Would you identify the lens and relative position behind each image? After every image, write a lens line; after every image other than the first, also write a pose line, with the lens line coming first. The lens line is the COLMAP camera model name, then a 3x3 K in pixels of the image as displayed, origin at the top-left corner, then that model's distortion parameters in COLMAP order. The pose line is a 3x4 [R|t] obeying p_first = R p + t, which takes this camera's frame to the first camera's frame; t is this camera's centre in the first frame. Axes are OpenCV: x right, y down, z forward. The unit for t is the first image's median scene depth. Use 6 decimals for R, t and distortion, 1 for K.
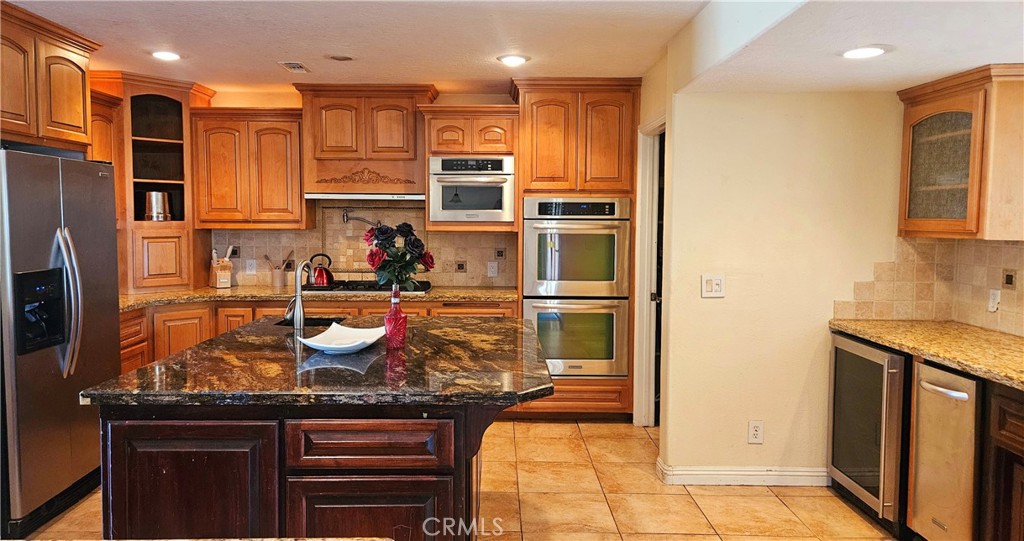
lens RADIAL K [[684.2, 0, 501.7], [0, 684.2, 259.7], [0, 0, 1]] dist [0.056106, -0.004868]
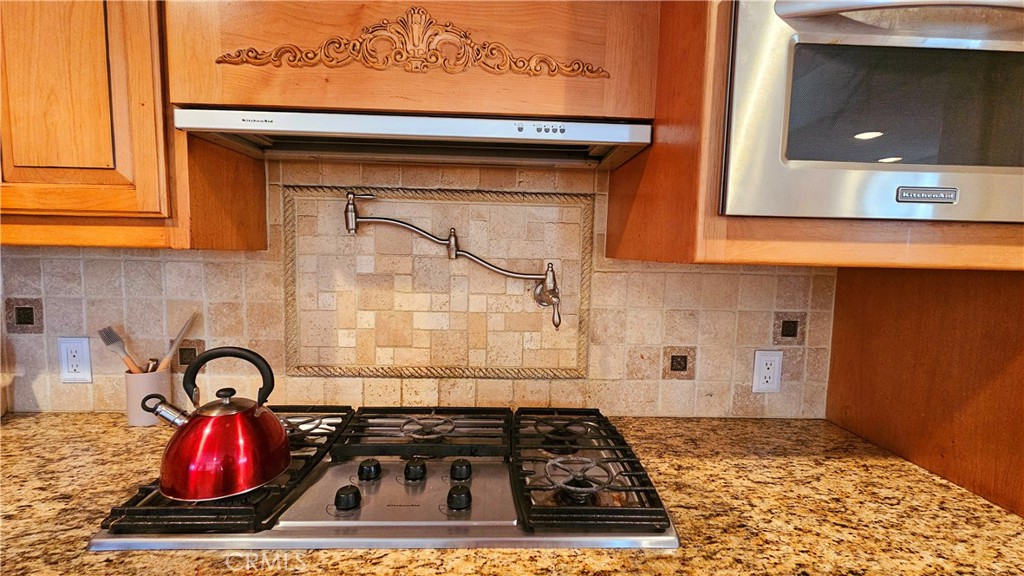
lens RADIAL K [[434.0, 0, 512.2], [0, 434.0, 290.4], [0, 0, 1]] dist [-0.001831, -0.000127]
pose [[0.999522, 0.014934, 0.027065, -0.174508], [-0.015561, 0.999612, 0.023095, -0.036010], [-0.026710, -0.023505, 0.999367, 0.882145]]
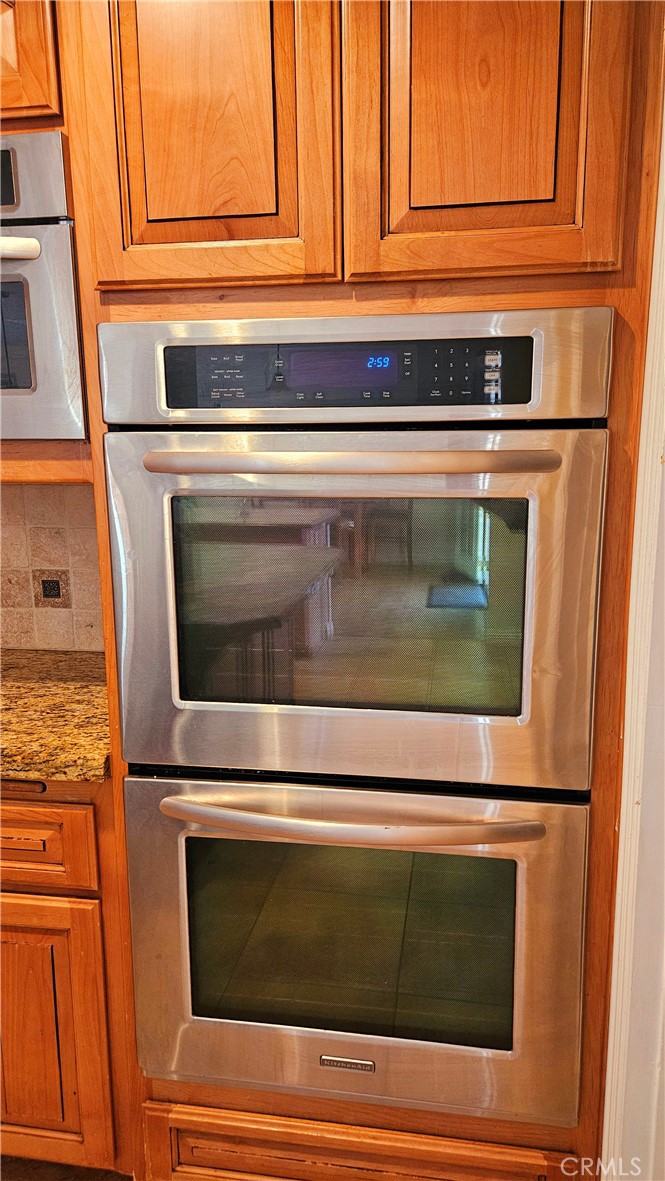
lens RADIAL K [[786.0, 0, 352.5], [0, 786.0, 579.0], [0, 0, 1]] dist [0.047975, -0.015704]
pose [[0.987423, 0.016502, -0.157239, 0.150384], [0.001435, 0.993562, 0.113283, -0.039664], [0.158096, -0.112084, 0.981042, 0.759227]]
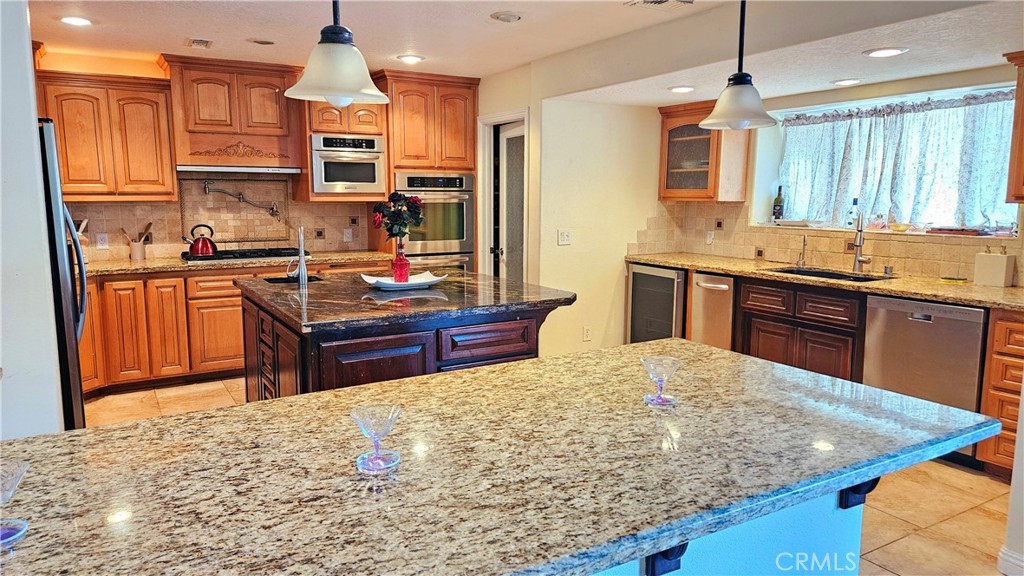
lens RADIAL K [[681.5, 0, 506.4], [0, 681.5, 290.1], [0, 0, 1]] dist [0.047975, -0.015704]
pose [[0.860767, -0.077965, 0.502993, -0.416551], [0.035248, 0.994957, 0.093902, 0.008655], [-0.507778, -0.063098, 0.859174, -0.138028]]
